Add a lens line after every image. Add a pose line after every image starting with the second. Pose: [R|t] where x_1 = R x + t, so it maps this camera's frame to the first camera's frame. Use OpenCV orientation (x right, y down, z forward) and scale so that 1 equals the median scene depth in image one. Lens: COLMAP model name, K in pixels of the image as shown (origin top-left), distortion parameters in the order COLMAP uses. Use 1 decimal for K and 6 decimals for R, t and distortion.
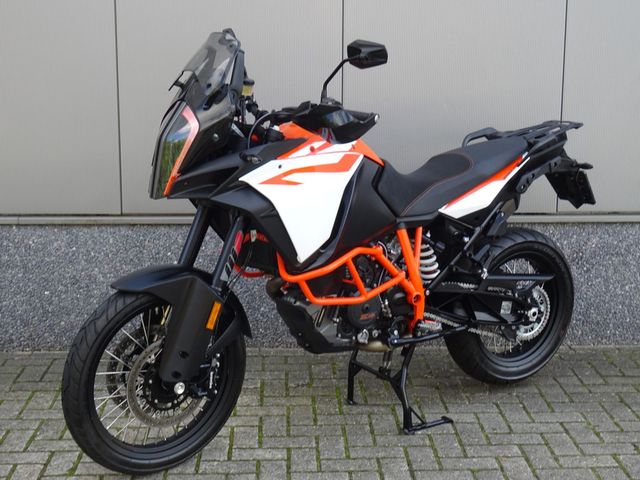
lens RADIAL K [[1017.5, 0, 320.0], [0, 1017.5, 240.0], [0, 0, 1]] dist [0.019491, 0.051775]
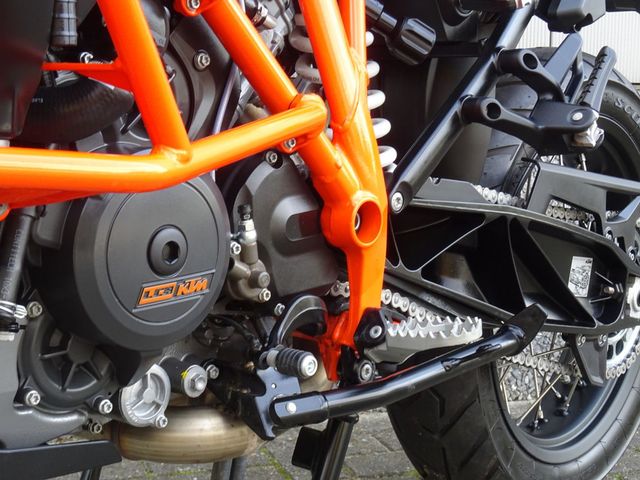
lens RADIAL K [[1017.5, 0, 320.0], [0, 1017.5, 240.0], [0, 0, 1]] dist [0.019491, 0.051775]
pose [[0.954315, -0.026859, 0.297593, 0.013807], [0.049425, 0.996422, -0.068565, 0.077966], [-0.294687, 0.080142, 0.952227, 0.775535]]
